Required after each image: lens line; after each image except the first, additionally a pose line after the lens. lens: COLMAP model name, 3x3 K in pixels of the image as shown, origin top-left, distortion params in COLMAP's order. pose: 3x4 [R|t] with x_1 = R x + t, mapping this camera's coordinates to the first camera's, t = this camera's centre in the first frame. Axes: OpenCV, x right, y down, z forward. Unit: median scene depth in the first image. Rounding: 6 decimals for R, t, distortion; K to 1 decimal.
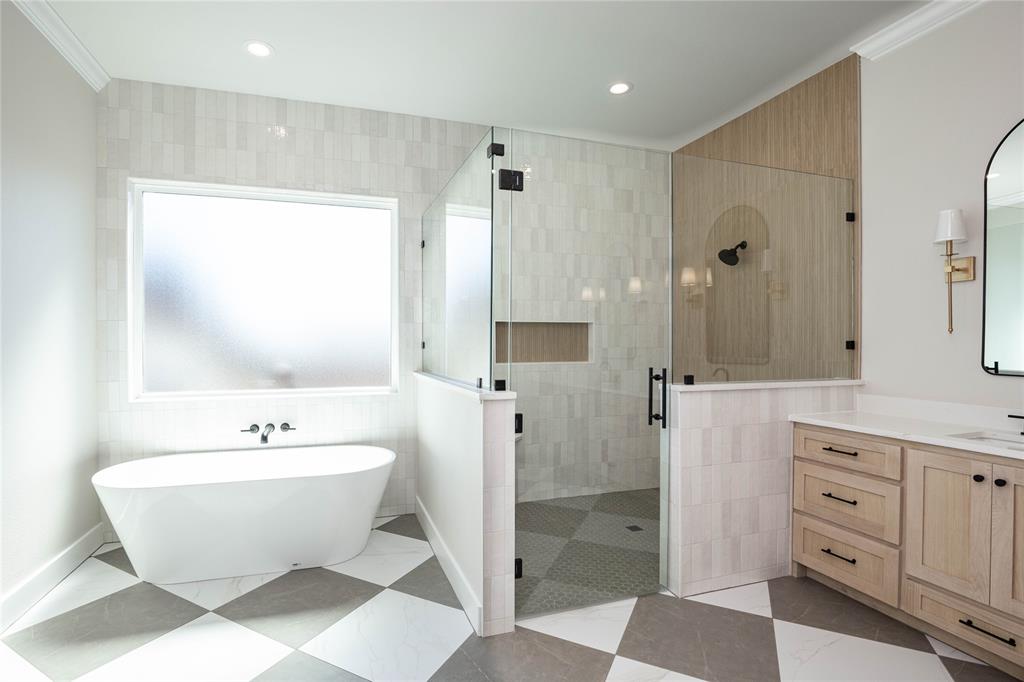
lens RADIAL K [[490.3, 0, 488.9], [0, 490.3, 346.3], [0, 0, 1]] dist [-0.013569, 0.001654]
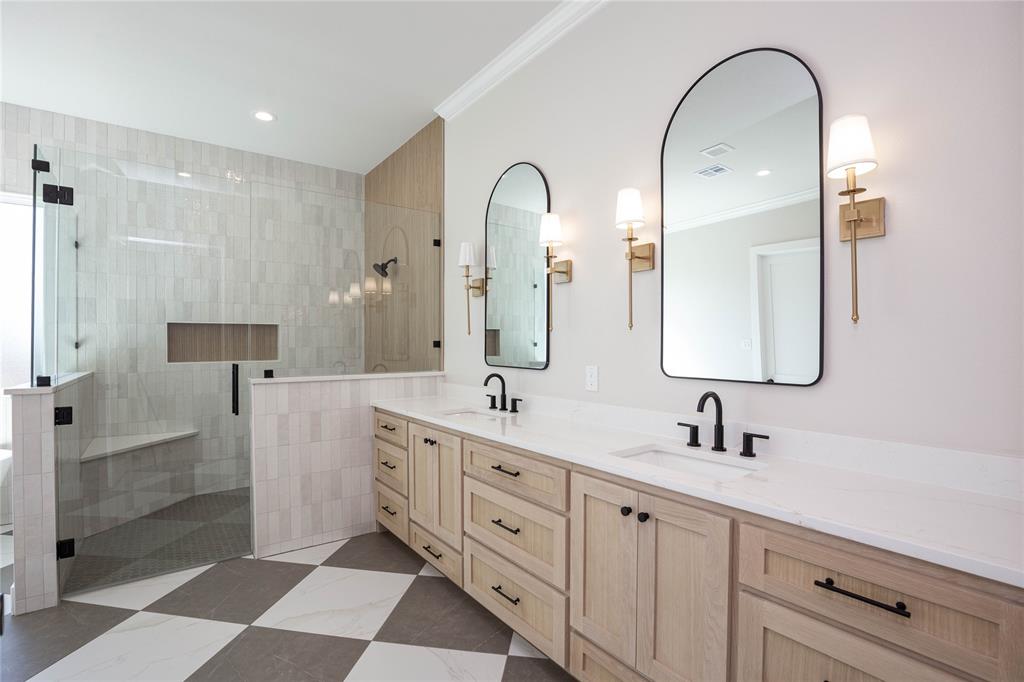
lens RADIAL K [[490.3, 0, 516.7], [0, 490.3, 342.6], [0, 0, 1]] dist [-0.013569, 0.001654]
pose [[0.955344, -0.001254, 0.295493, 0.596878], [0.004632, 0.999932, -0.010731, 0.008531], [-0.295459, 0.011621, 0.955285, -0.288443]]
